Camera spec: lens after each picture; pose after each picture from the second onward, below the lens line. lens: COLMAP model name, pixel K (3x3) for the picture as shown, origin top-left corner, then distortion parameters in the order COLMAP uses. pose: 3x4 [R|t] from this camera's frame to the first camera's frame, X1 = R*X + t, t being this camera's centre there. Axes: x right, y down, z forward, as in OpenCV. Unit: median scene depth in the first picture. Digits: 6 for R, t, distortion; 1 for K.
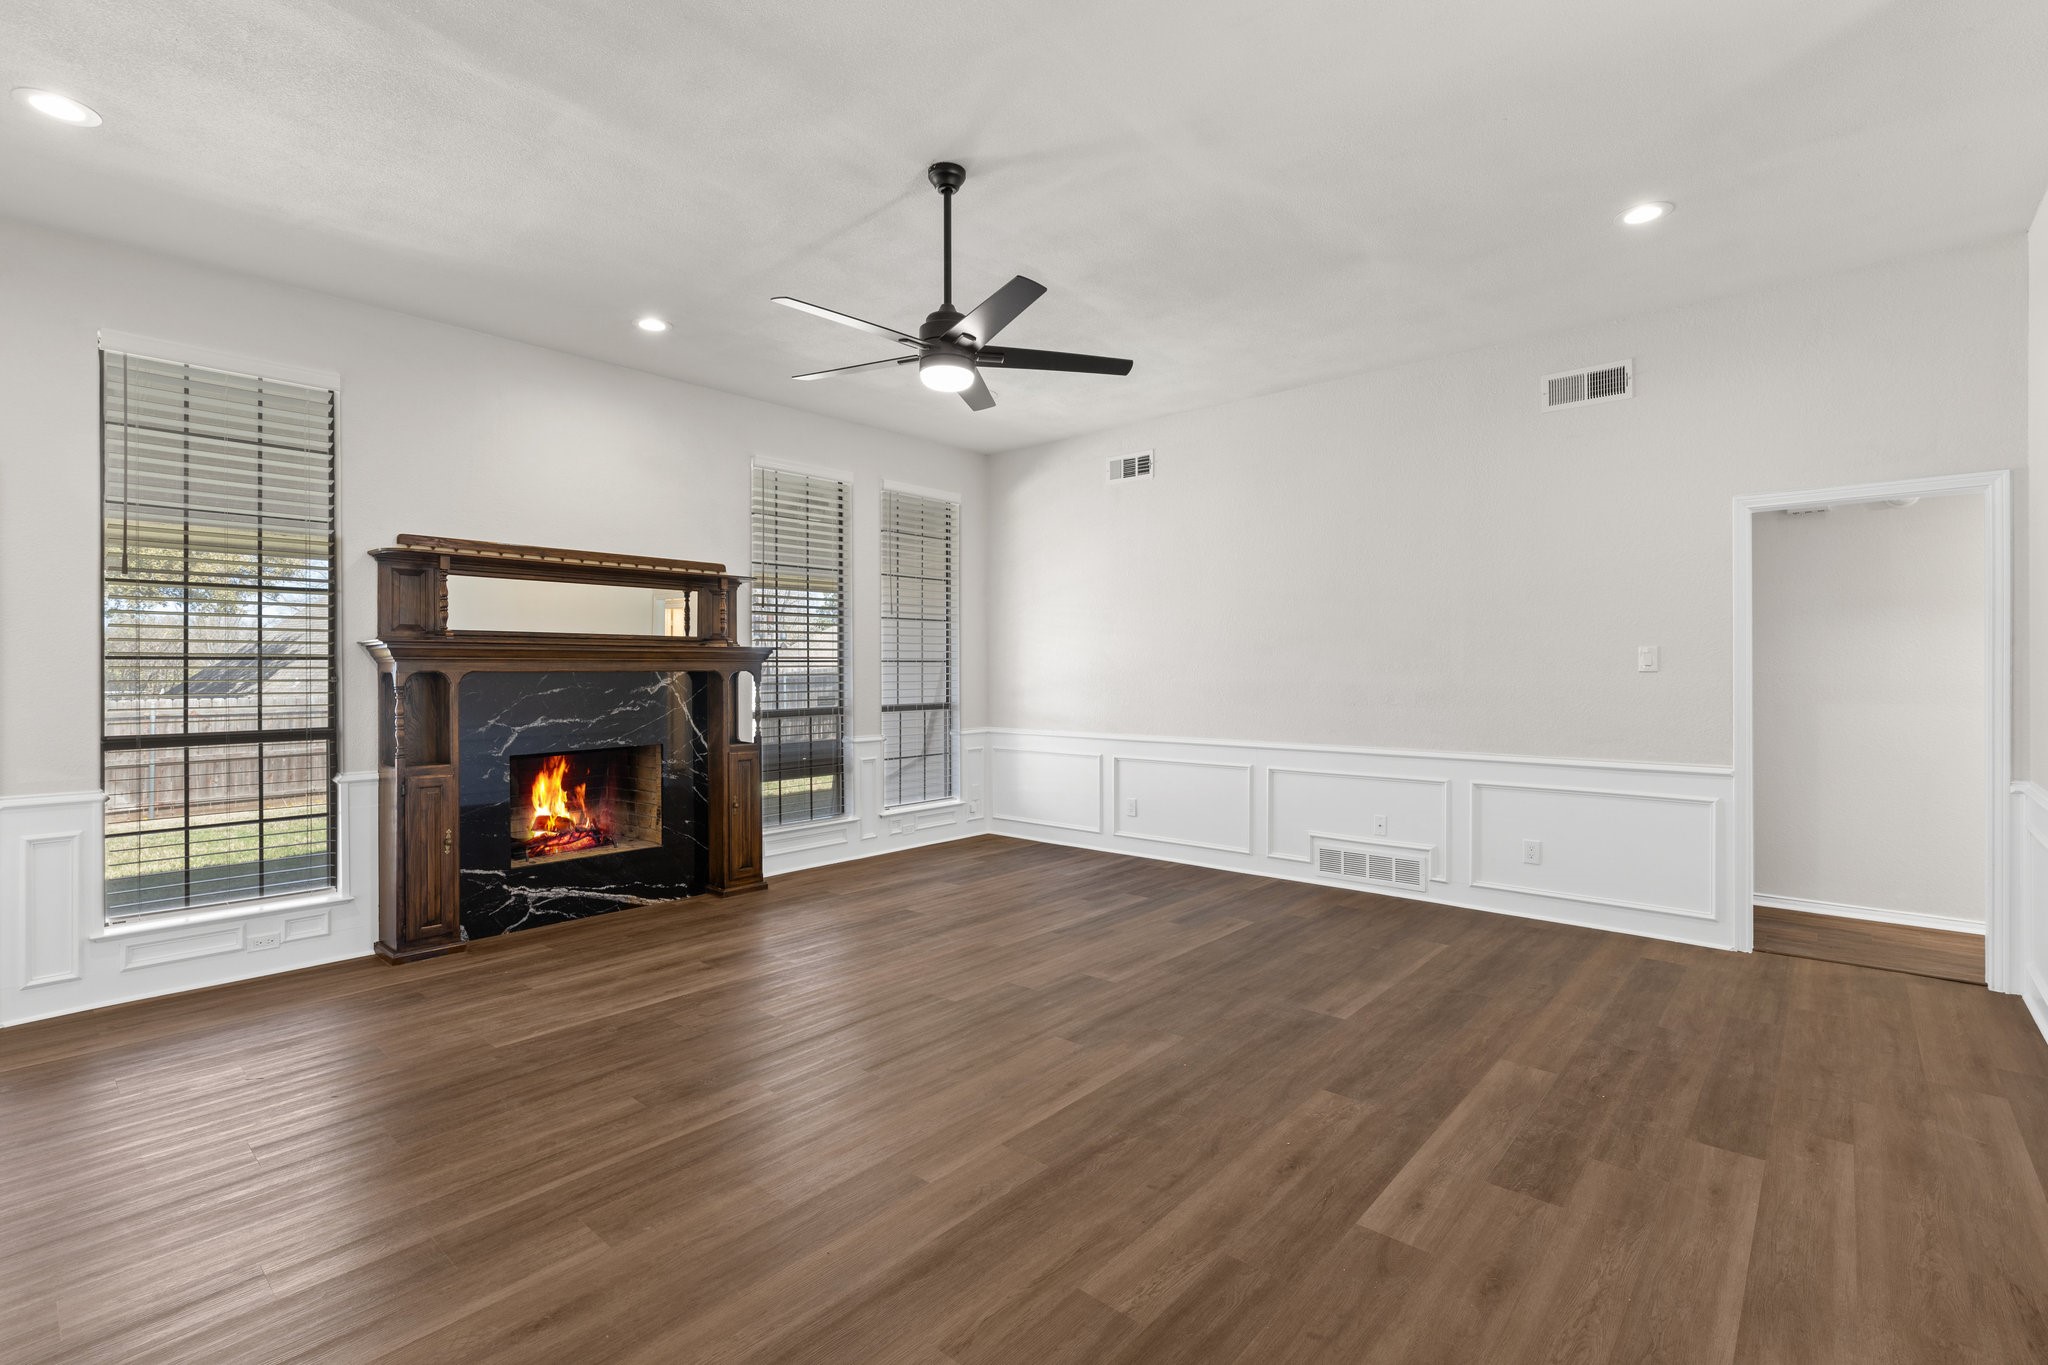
lens RADIAL K [[925.1, 0, 1032.0], [0, 925.1, 666.5], [0, 0, 1]] dist [-0.001444, -0.000161]
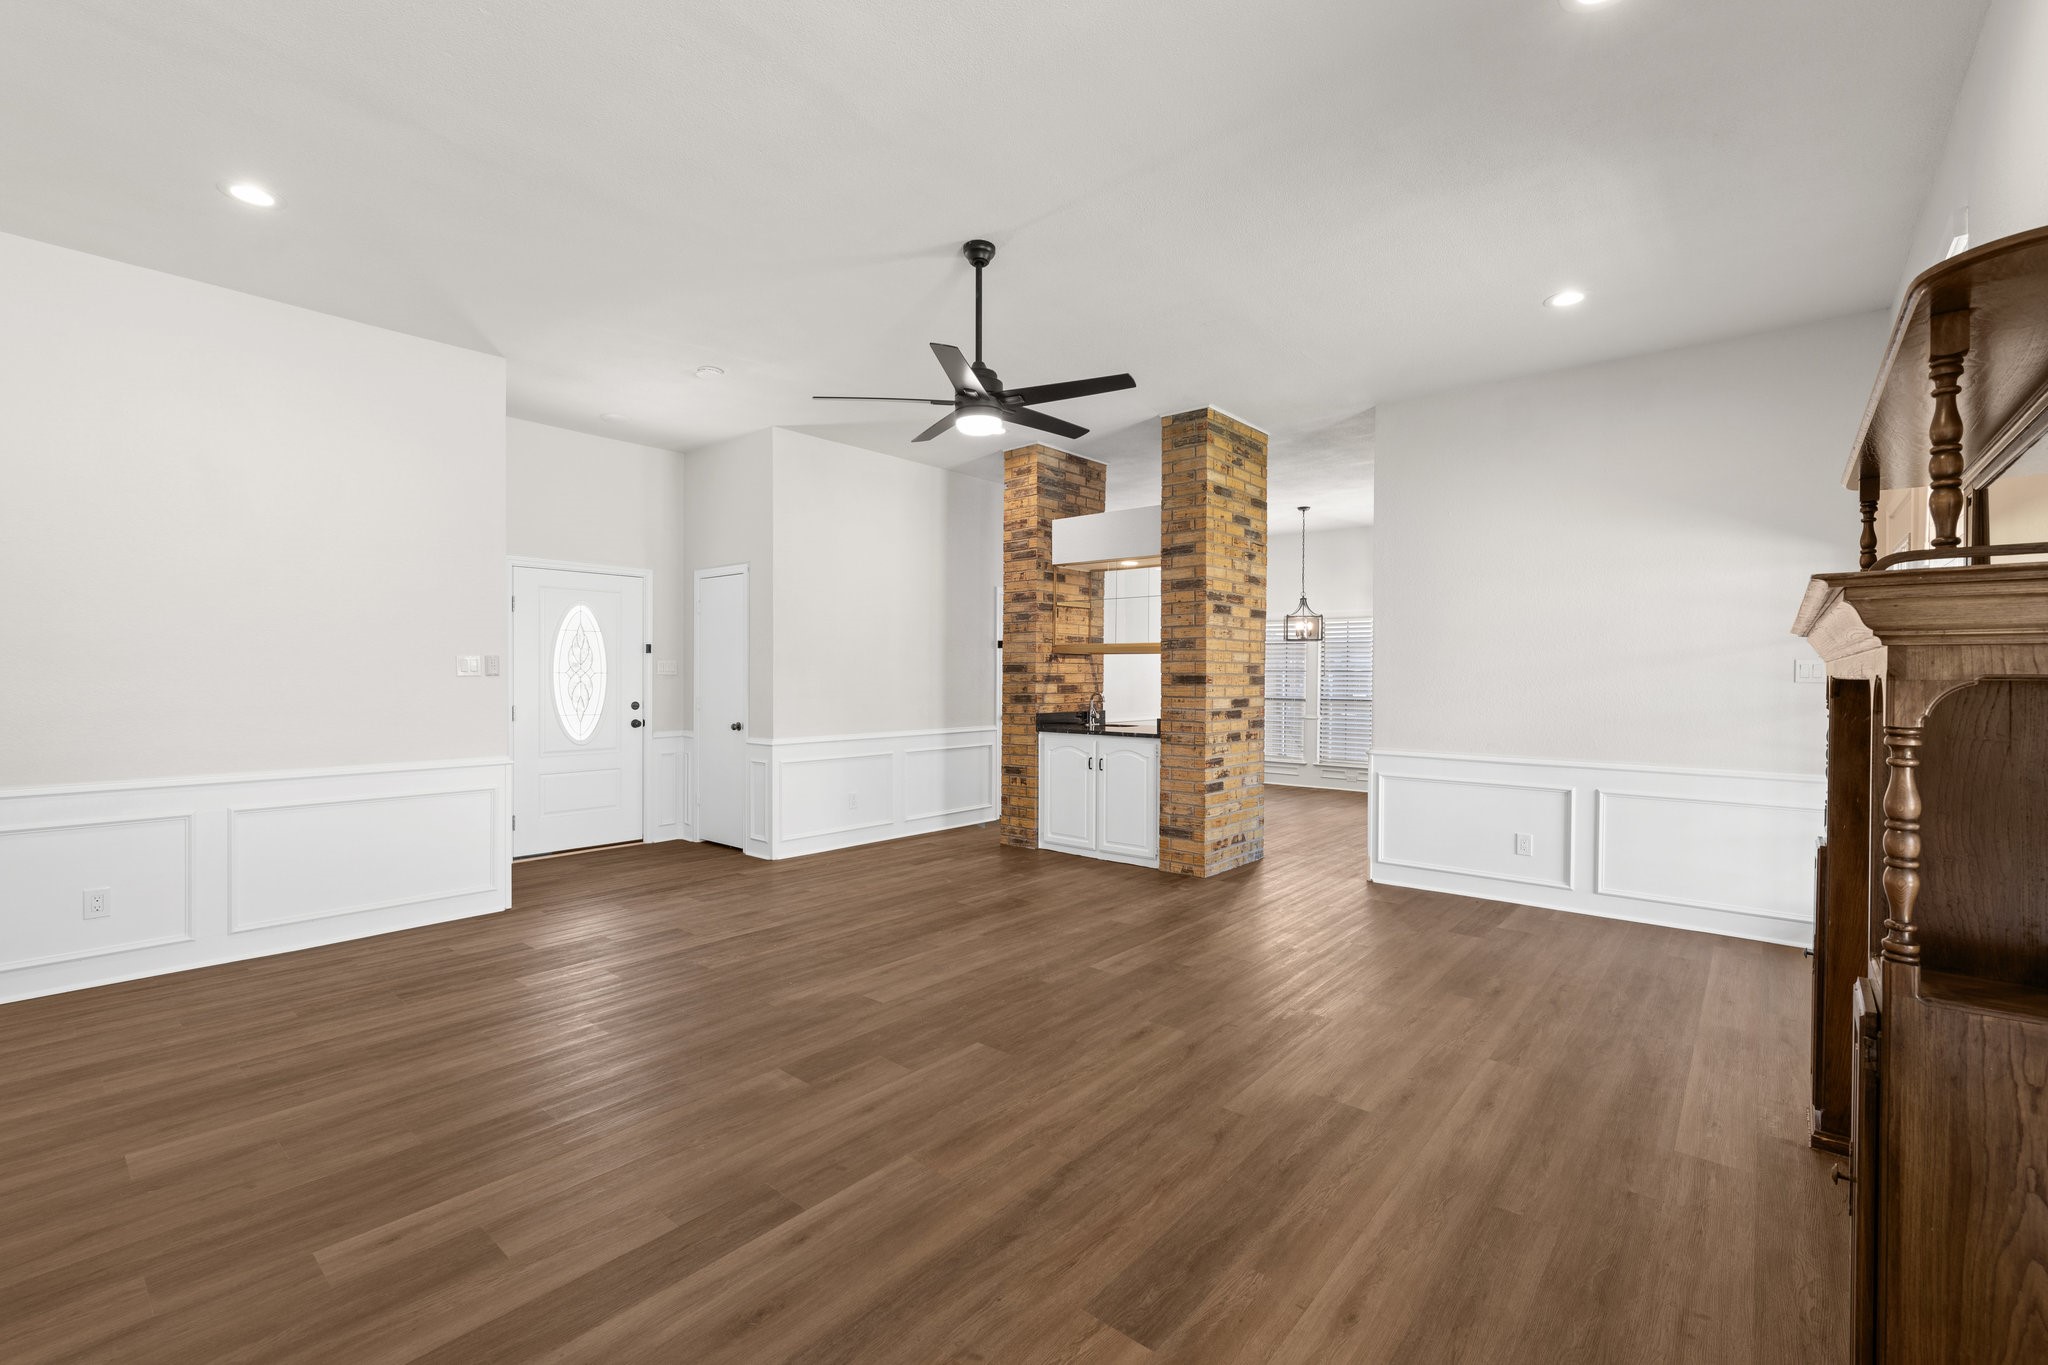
lens RADIAL K [[877.7, 0, 1028.3], [0, 877.7, 681.2], [0, 0, 1]] dist [-0.000740, 0.000003]
pose [[-0.999785, 0.000546, -0.020723, -0.080814], [0.000431, 0.999984, 0.005576, 0.004736], [0.020725, 0.005566, -0.999770, 1.303761]]
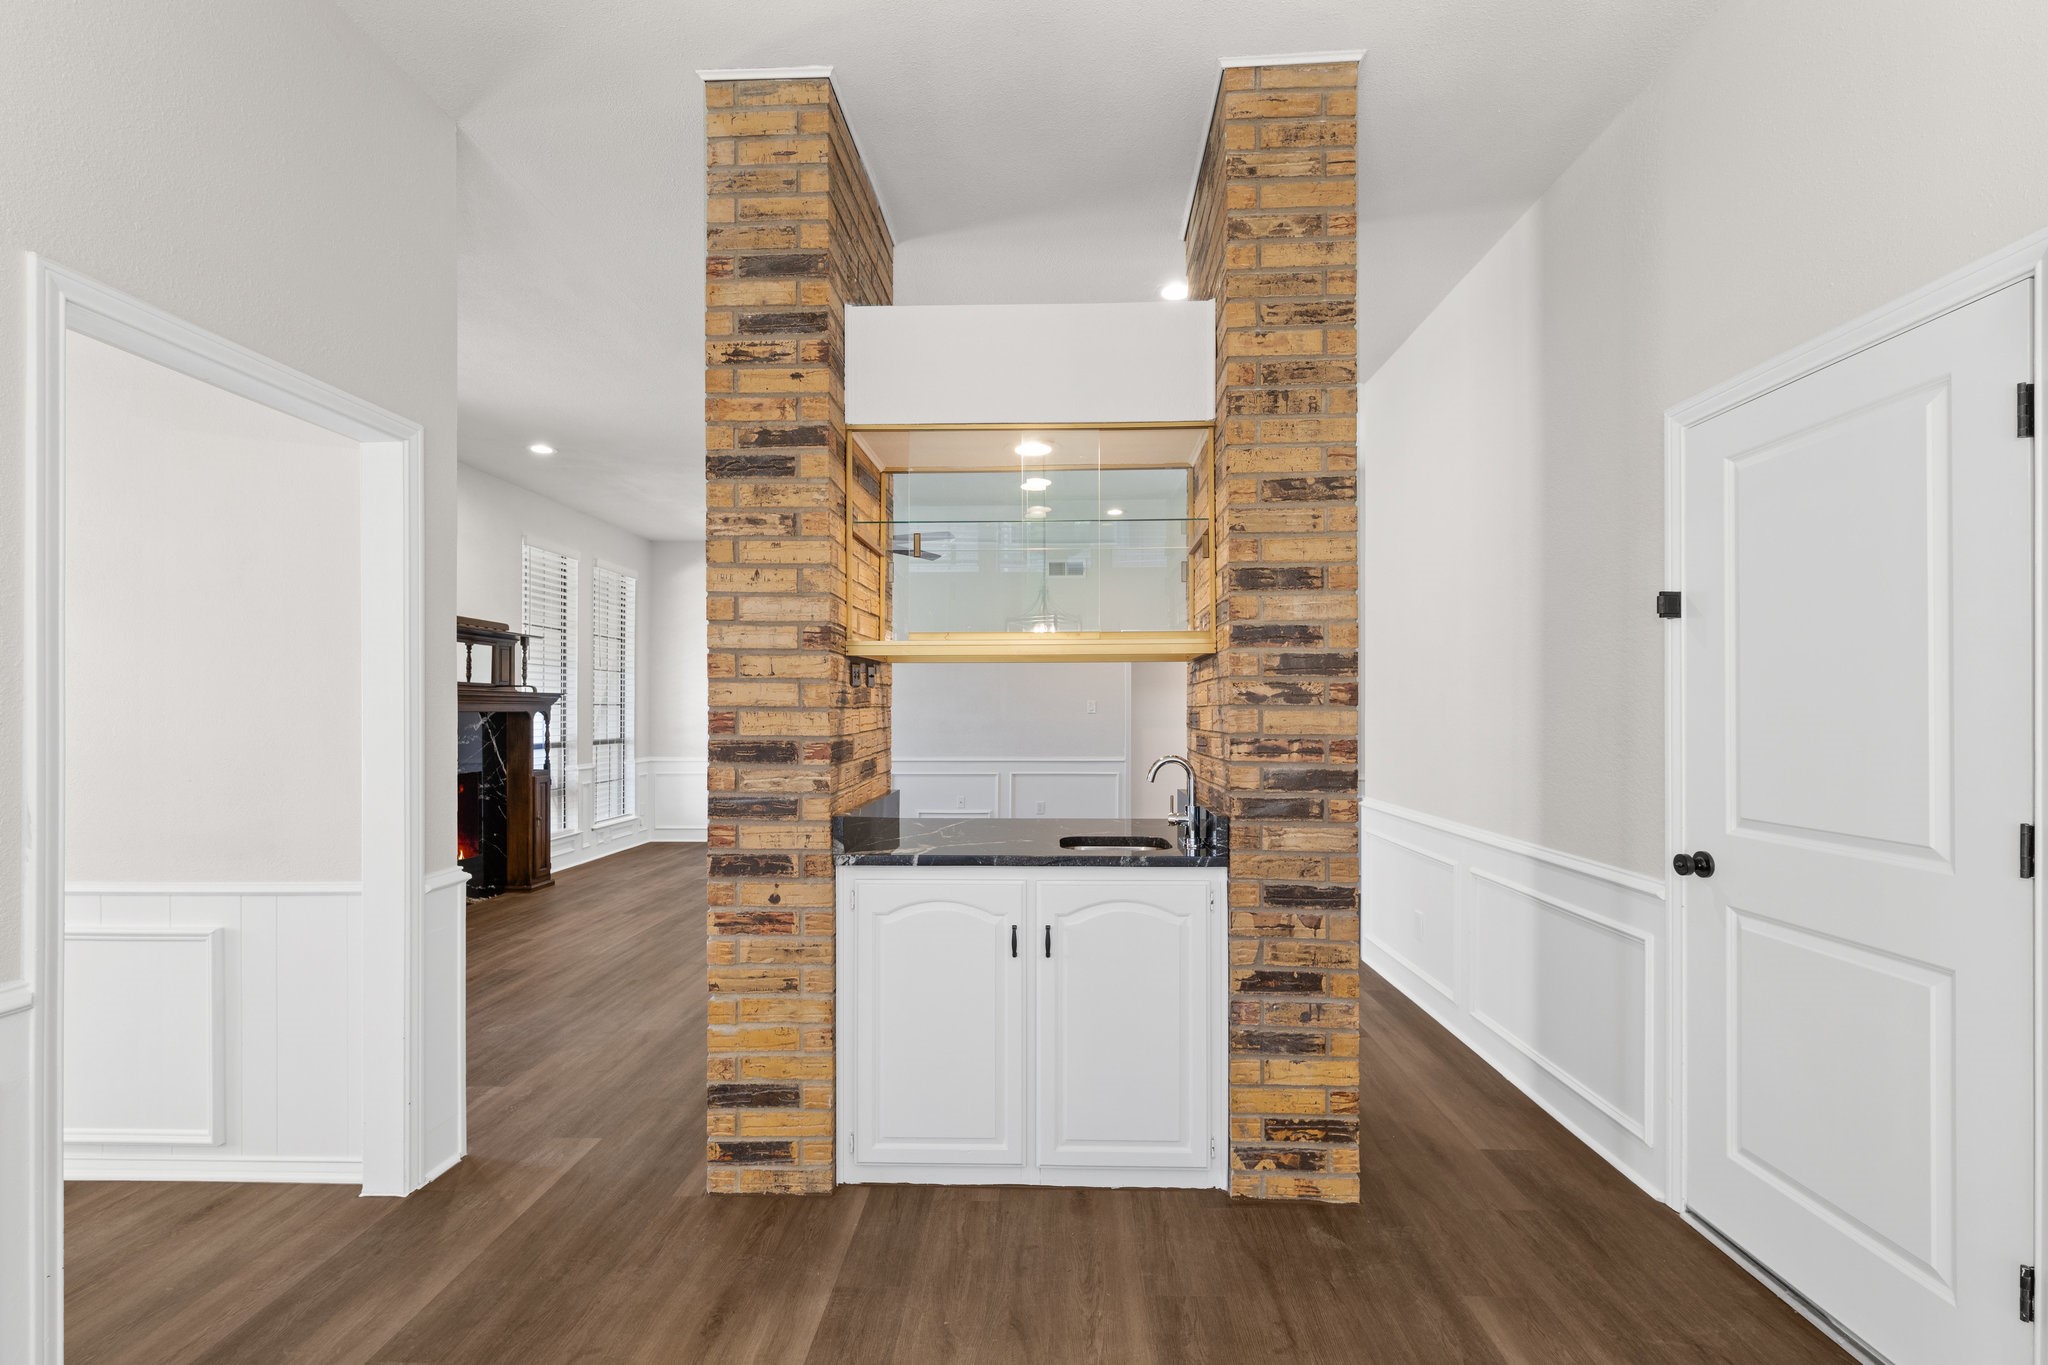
lens RADIAL K [[884.3, 0, 1030.7], [0, 884.3, 705.9], [0, 0, 1]] dist [0.001695, -0.000136]
pose [[0.771788, 0.006754, 0.635844, -0.596935], [-0.002939, 0.999971, -0.007055, 0.003987], [-0.635873, 0.003576, 0.771785, -0.371132]]
